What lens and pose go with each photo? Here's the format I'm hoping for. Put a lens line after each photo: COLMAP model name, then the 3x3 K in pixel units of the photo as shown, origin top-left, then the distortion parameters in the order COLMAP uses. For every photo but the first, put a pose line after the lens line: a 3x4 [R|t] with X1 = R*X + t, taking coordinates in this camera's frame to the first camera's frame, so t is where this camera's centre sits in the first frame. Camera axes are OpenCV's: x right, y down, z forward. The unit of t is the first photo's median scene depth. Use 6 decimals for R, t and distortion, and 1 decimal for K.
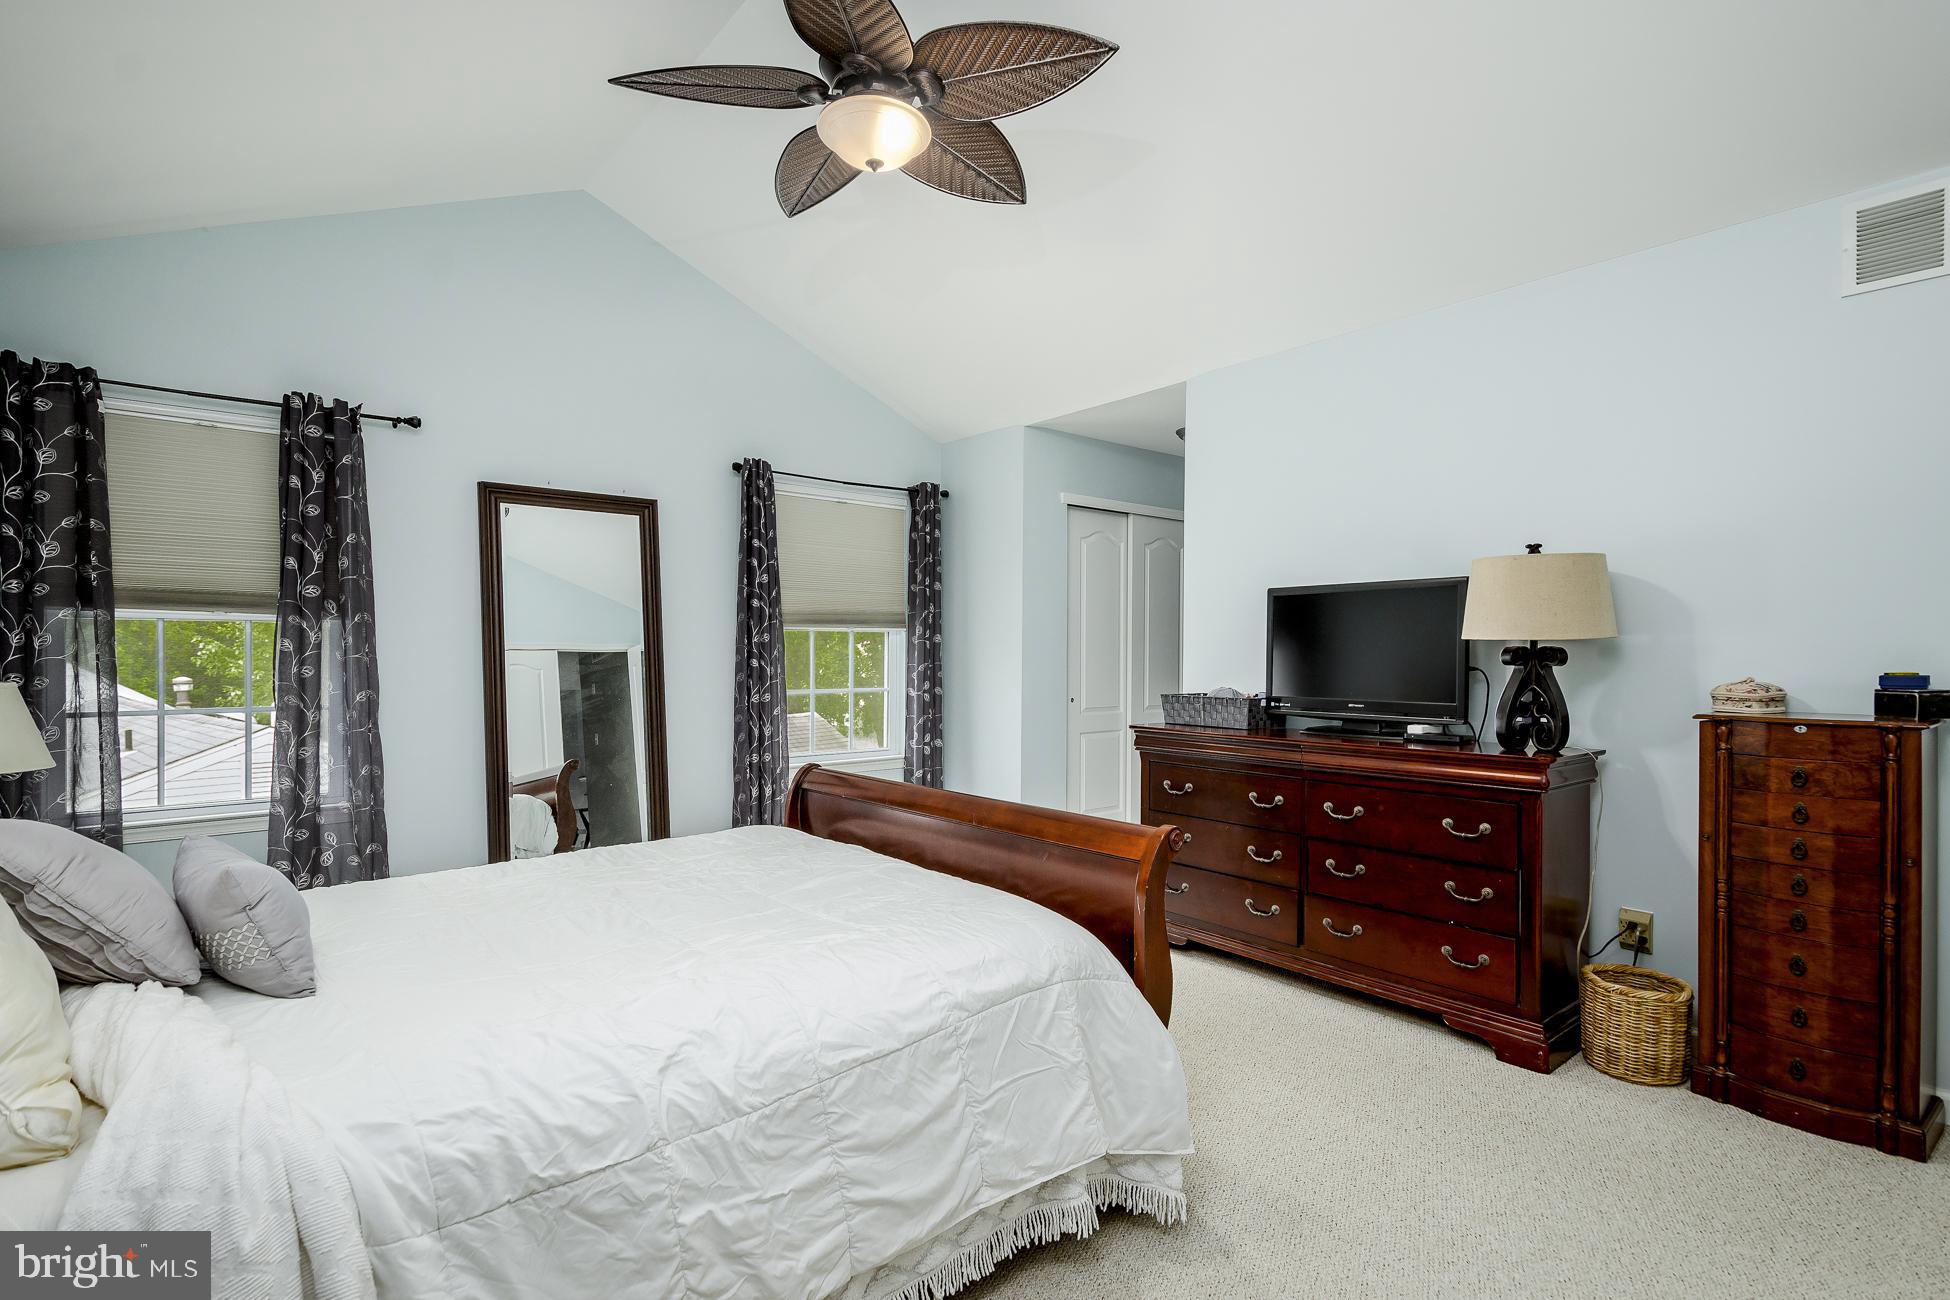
lens RADIAL K [[937.9, 0, 966.4], [0, 937.9, 660.9], [0, 0, 1]] dist [0.005768, -0.000734]
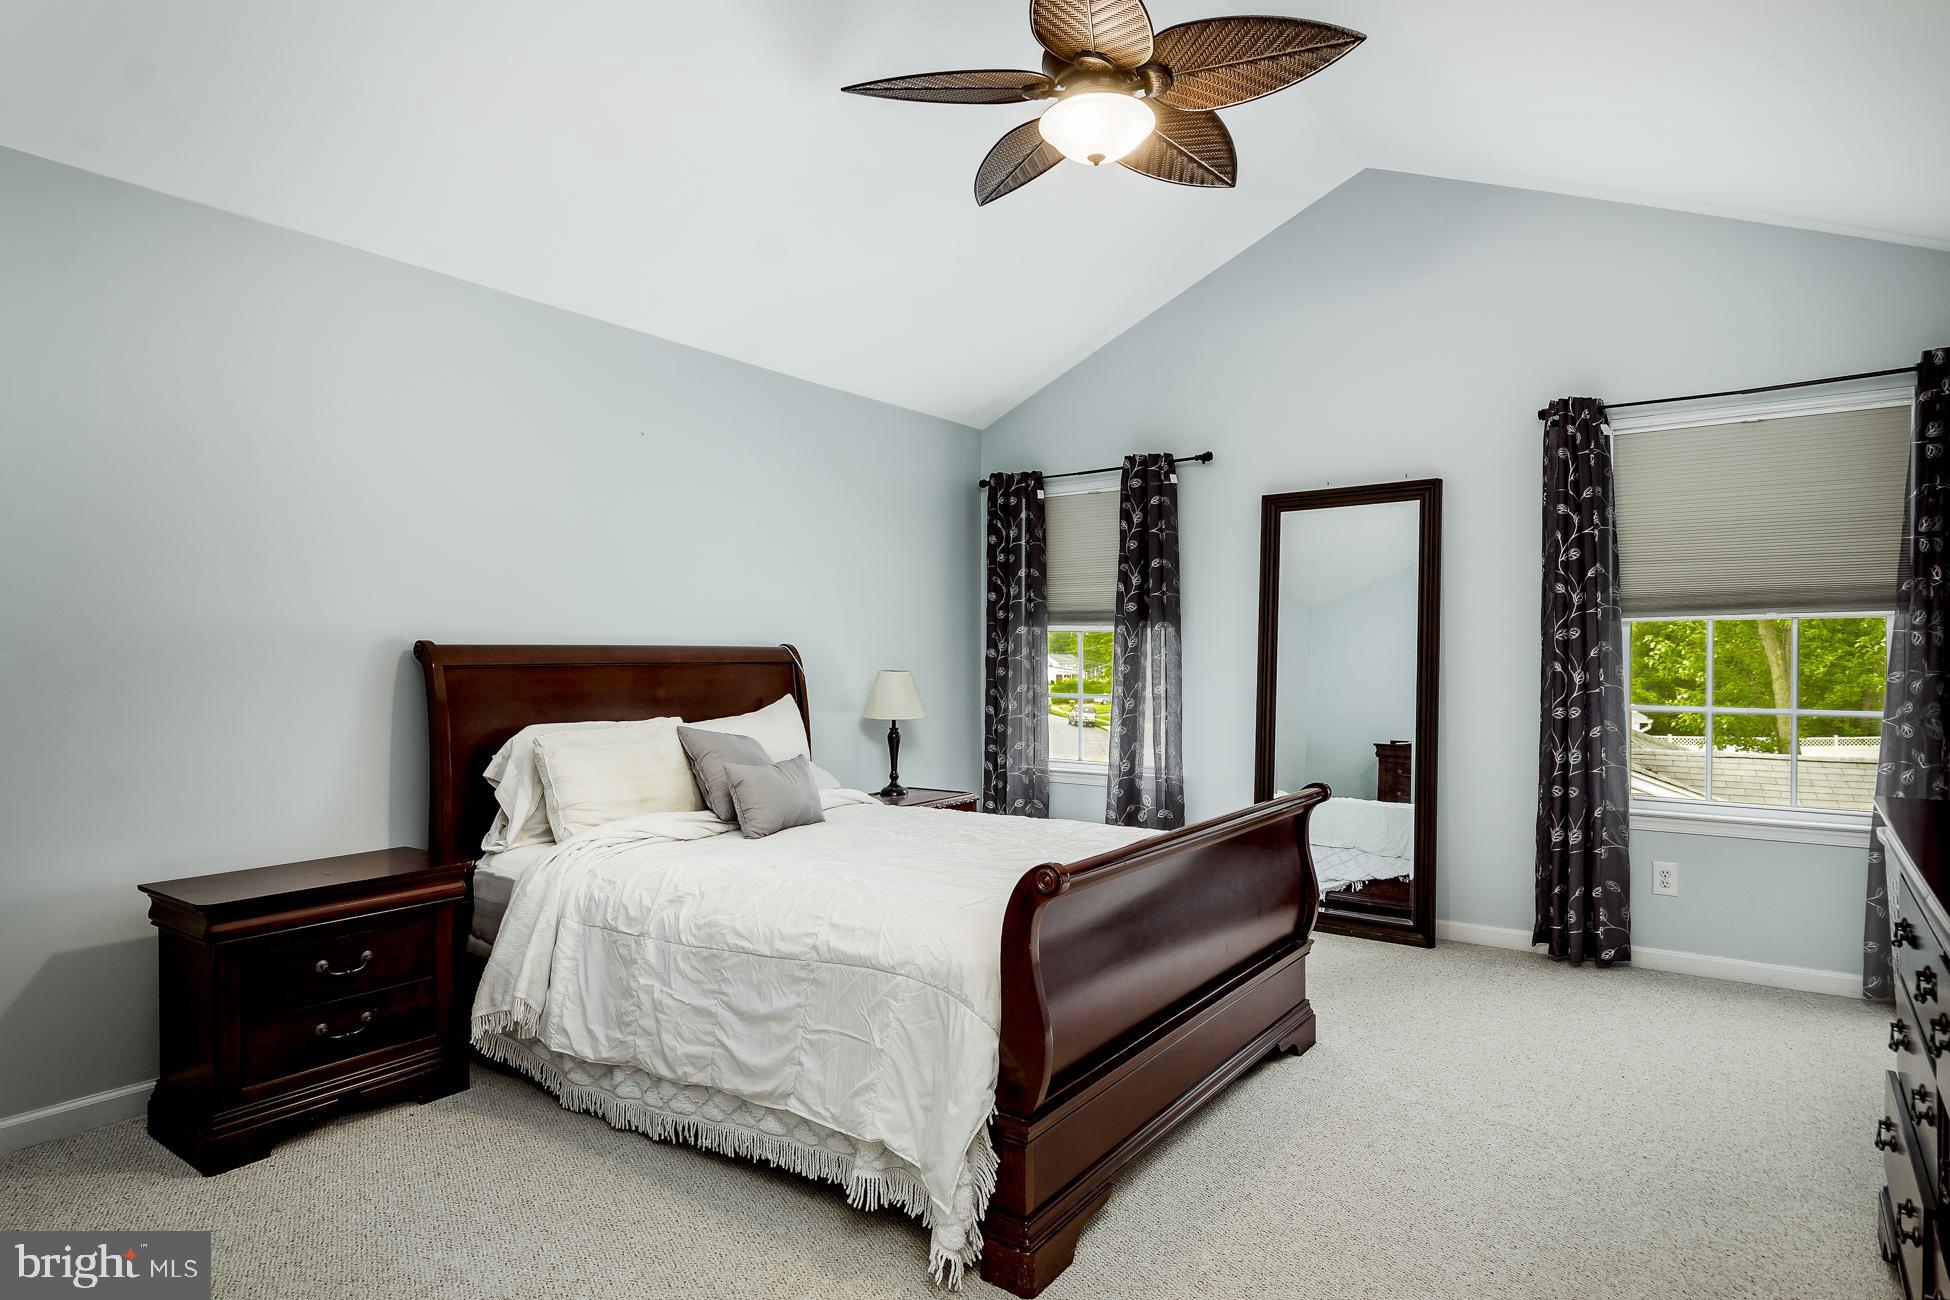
lens RADIAL K [[1081.6, 0, 964.6], [0, 1081.6, 658.4], [0, 0, 1]] dist [0.008254, 0.000852]
pose [[0.229274, 0.002473, -0.973359, 0.795715], [-0.005187, 0.999986, 0.001318, -0.005069], [0.973348, 0.004747, 0.229283, 0.495218]]
